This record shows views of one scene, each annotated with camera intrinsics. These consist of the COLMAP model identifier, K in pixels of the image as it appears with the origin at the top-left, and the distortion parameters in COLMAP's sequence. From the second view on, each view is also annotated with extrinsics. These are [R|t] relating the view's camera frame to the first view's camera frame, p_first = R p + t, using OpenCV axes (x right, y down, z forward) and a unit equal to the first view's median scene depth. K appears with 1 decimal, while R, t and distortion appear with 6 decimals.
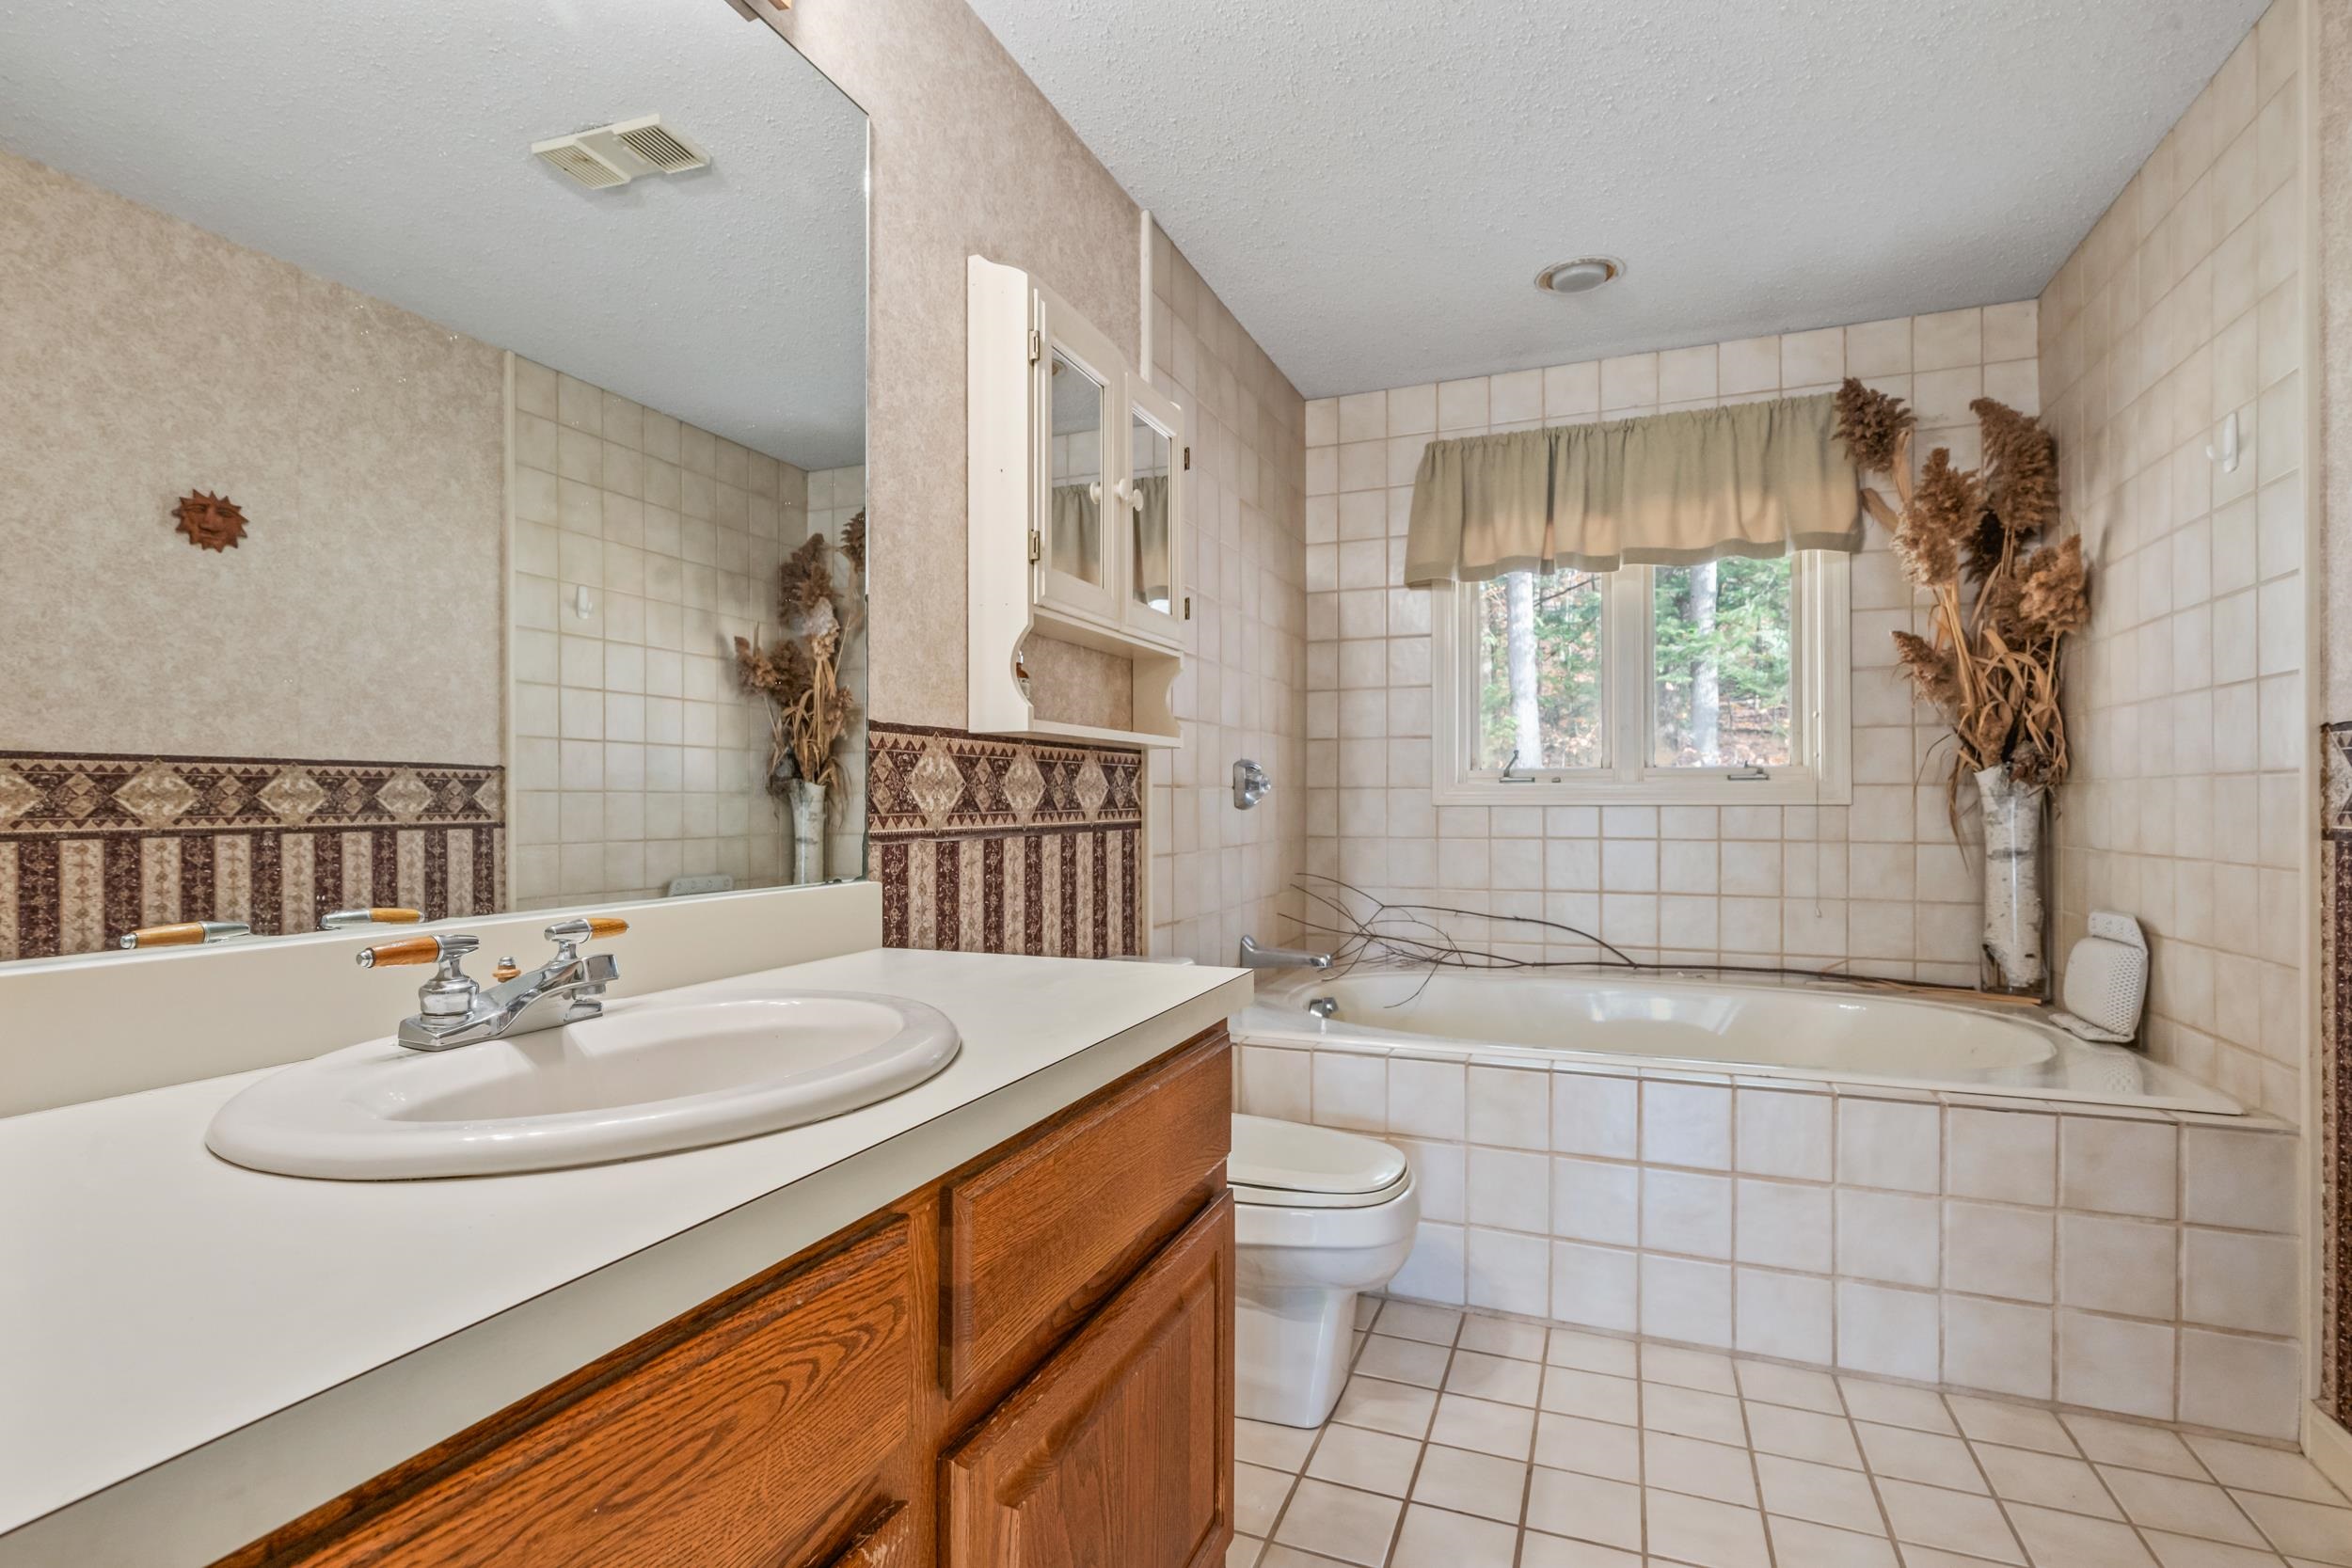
lens RADIAL K [[1136.4, 0, 1179.8], [0, 1136.4, 792.9], [0, 0, 1]] dist [0.001777, 0.000113]
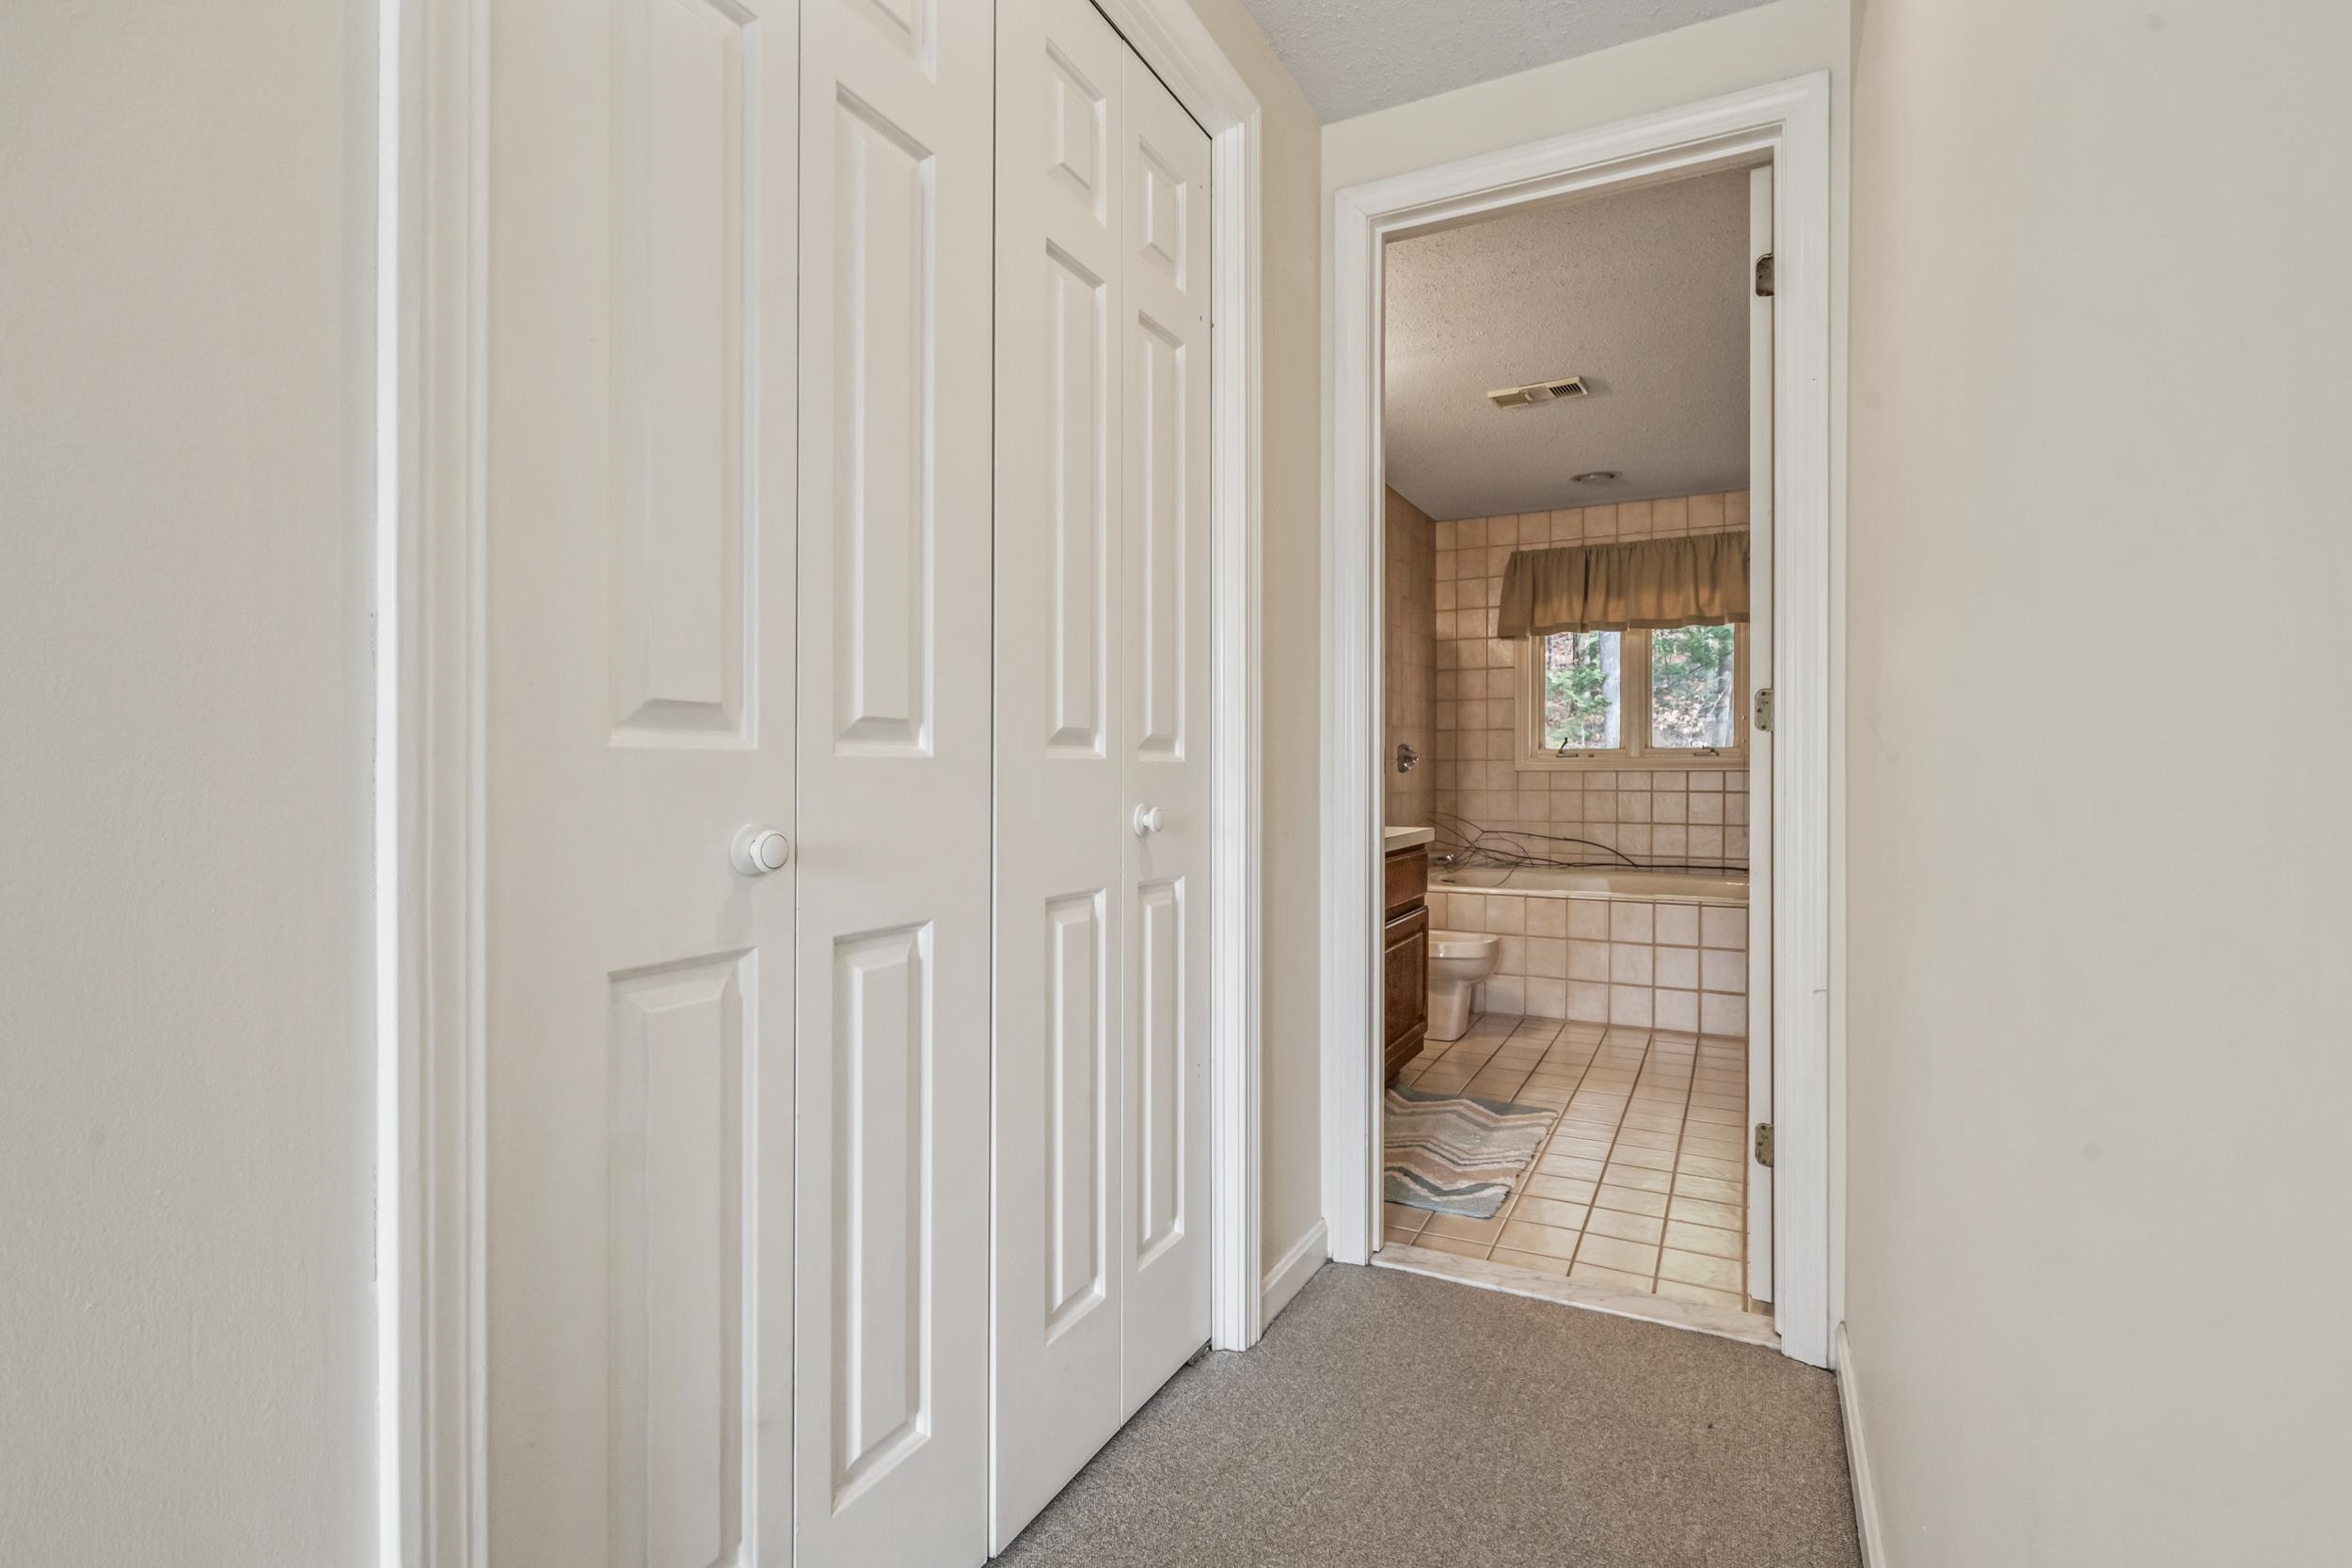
lens RADIAL K [[1136.4, 0, 1171.0], [0, 1136.4, 767.6], [0, 0, 1]] dist [0.001777, 0.000113]
pose [[0.995673, 0.001296, -0.092920, -0.125069], [-0.001011, 0.999995, 0.003114, 0.001514], [0.092924, -0.003006, 0.995669, -0.710943]]
